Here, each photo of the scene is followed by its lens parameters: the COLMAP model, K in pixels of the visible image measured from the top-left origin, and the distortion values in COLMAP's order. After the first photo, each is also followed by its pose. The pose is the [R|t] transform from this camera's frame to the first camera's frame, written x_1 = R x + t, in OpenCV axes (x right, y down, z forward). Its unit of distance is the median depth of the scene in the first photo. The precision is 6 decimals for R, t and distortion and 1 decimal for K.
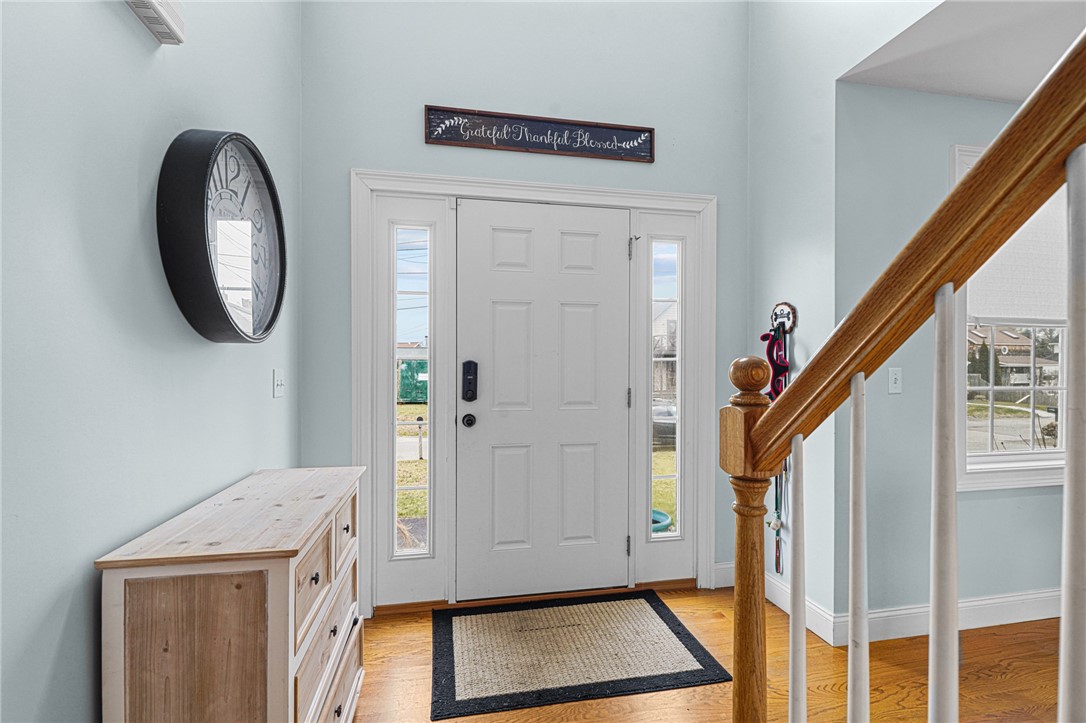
lens RADIAL K [[483.8, 0, 541.3], [0, 483.8, 371.1], [0, 0, 1]] dist [-0.001826, -0.000194]
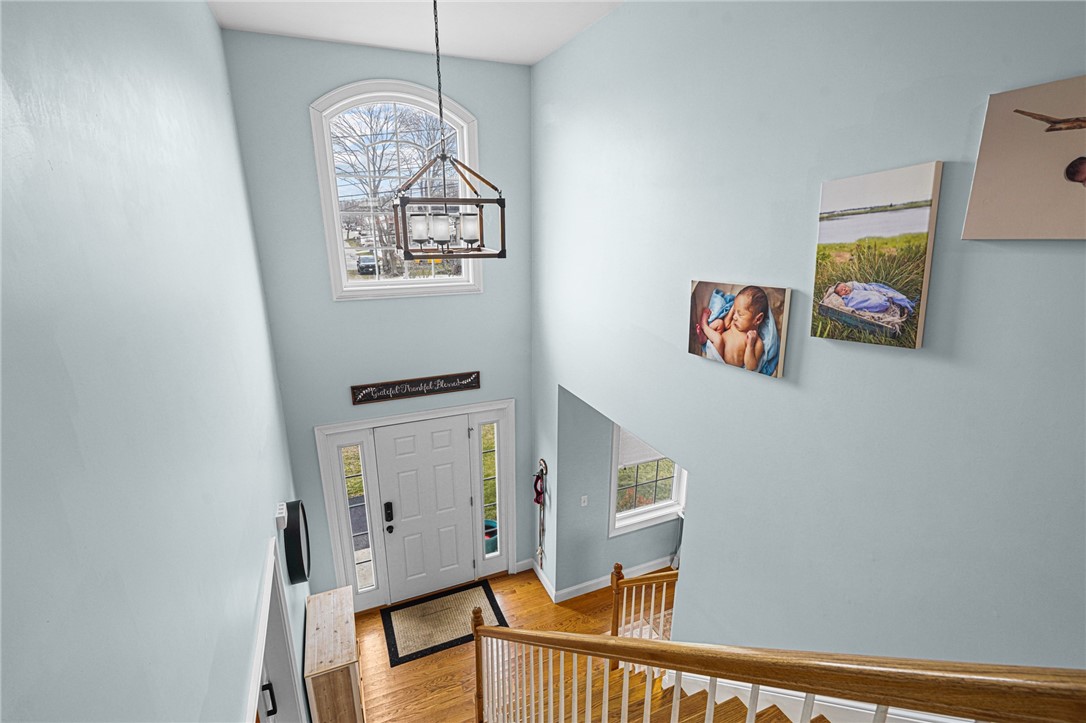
lens RADIAL K [[483.8, 0, 541.3], [0, 483.8, 371.1], [0, 0, 1]] dist [-0.001826, -0.000194]
pose [[0.976540, -0.059204, 0.207036, 0.086921], [-0.001245, 0.959894, 0.280361, -1.090928], [-0.215331, -0.274042, 0.937301, -0.838934]]
